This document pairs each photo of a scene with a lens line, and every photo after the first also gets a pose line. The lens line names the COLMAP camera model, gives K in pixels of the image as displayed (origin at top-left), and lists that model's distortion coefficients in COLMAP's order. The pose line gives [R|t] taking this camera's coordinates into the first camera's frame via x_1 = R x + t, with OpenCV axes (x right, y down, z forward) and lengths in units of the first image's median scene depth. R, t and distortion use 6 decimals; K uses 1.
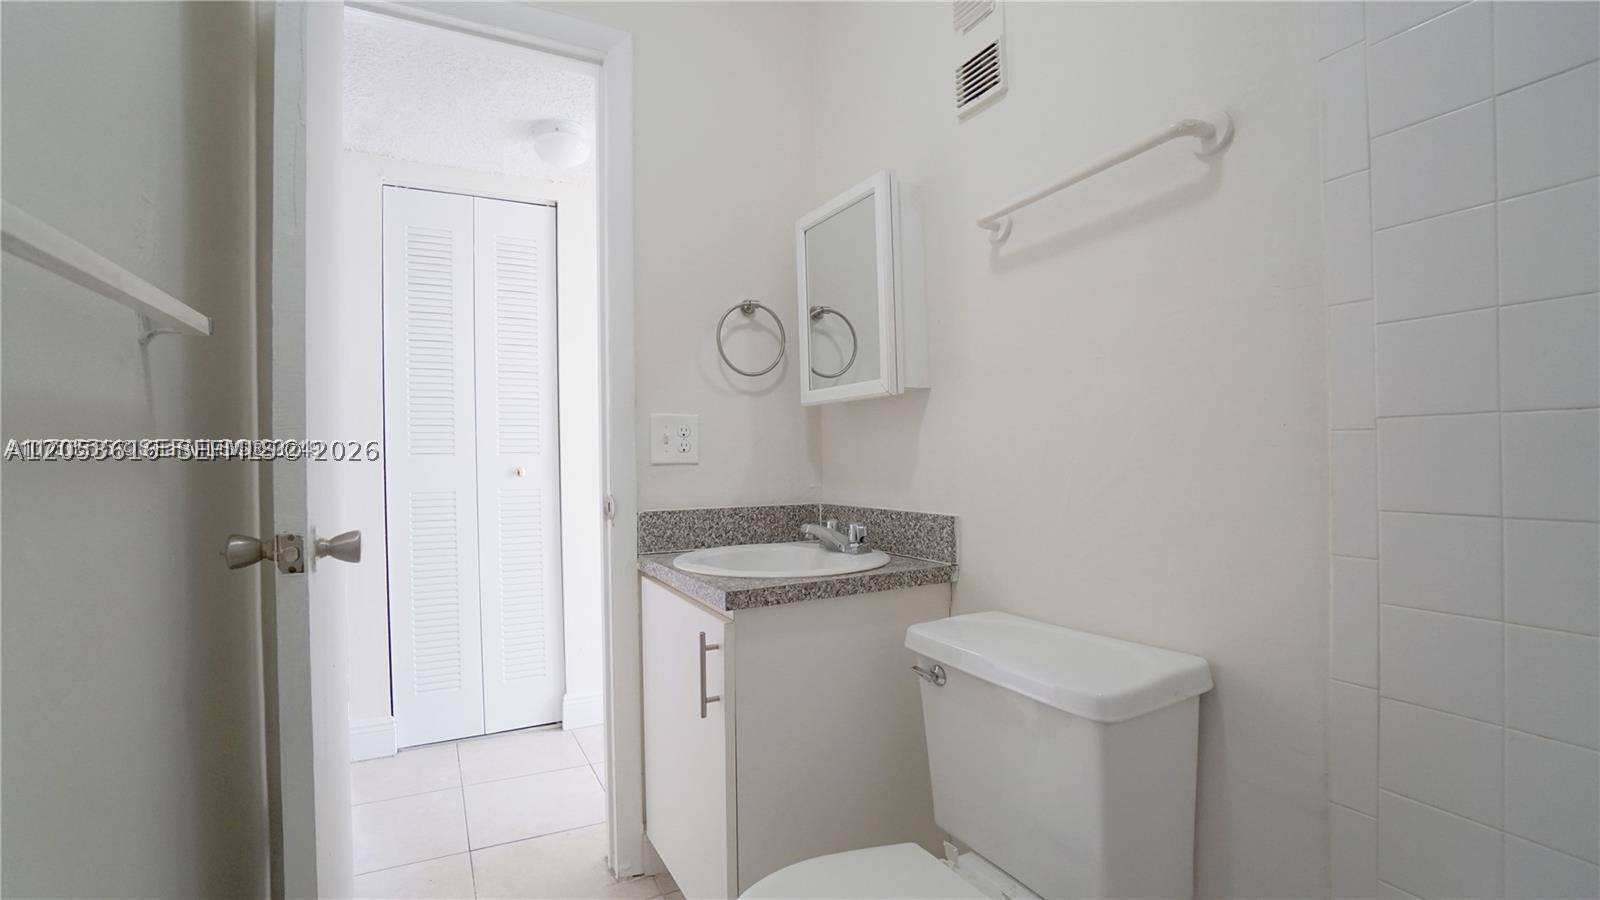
lens RADIAL K [[704.1, 0, 788.4], [0, 704.1, 456.7], [0, 0, 1]] dist [-0.065844, 0.022739]
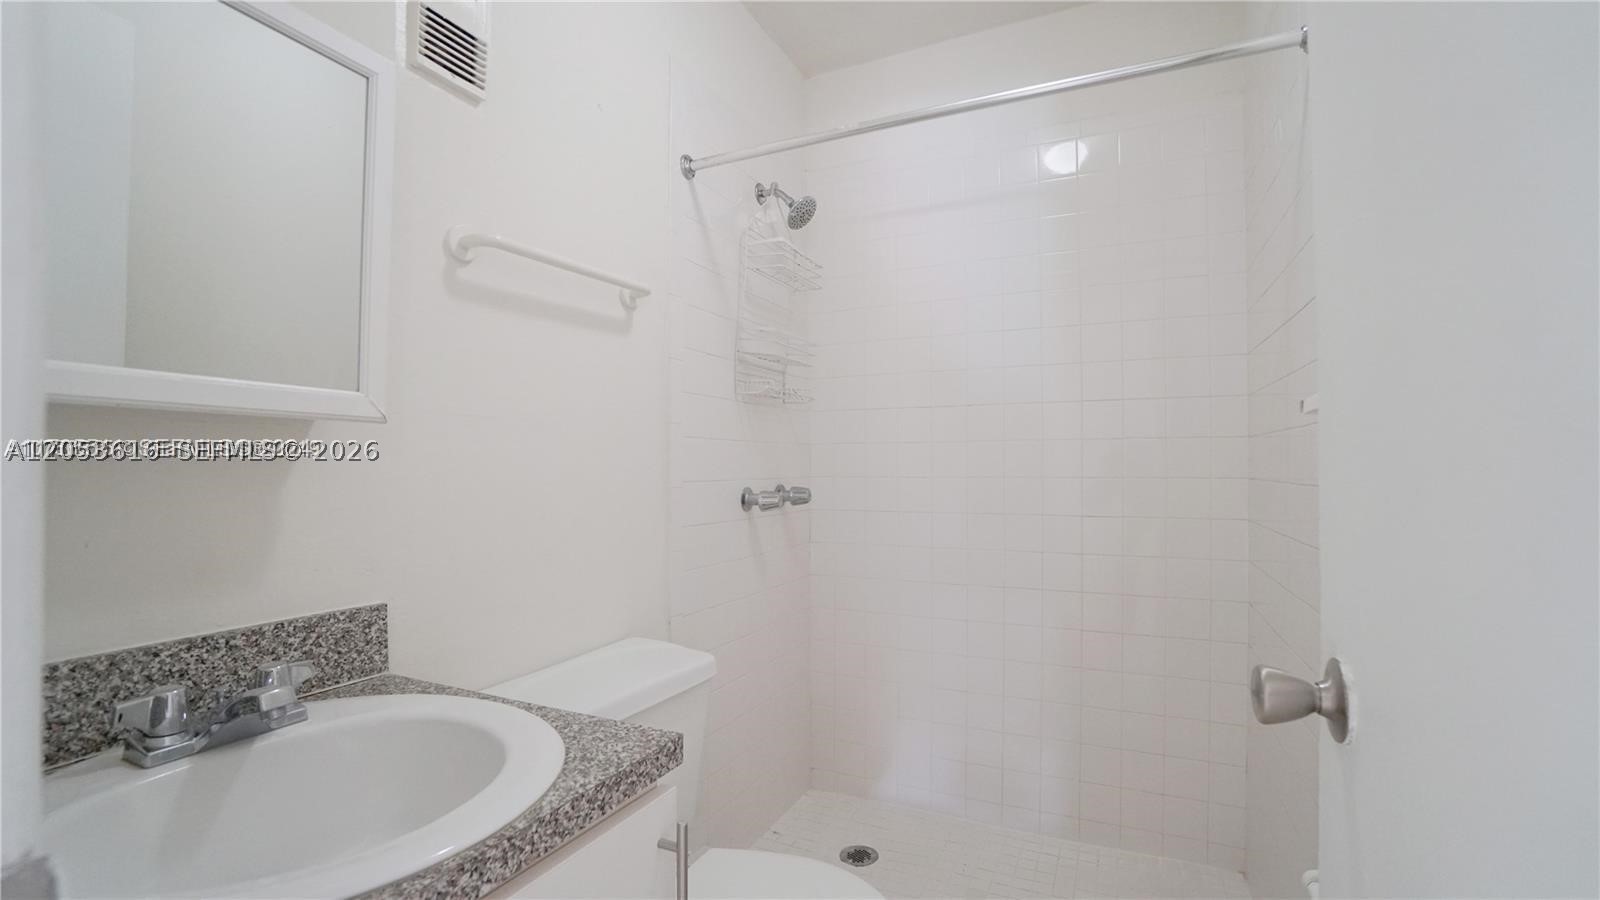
lens RADIAL K [[704.1, 0, 788.4], [0, 704.1, 456.7], [0, 0, 1]] dist [-0.065844, 0.022739]
pose [[-0.596785, 0.032131, 0.801757, -0.557660], [0.013566, 0.999459, -0.029957, -0.035136], [-0.802286, -0.007001, -0.596899, 1.080757]]
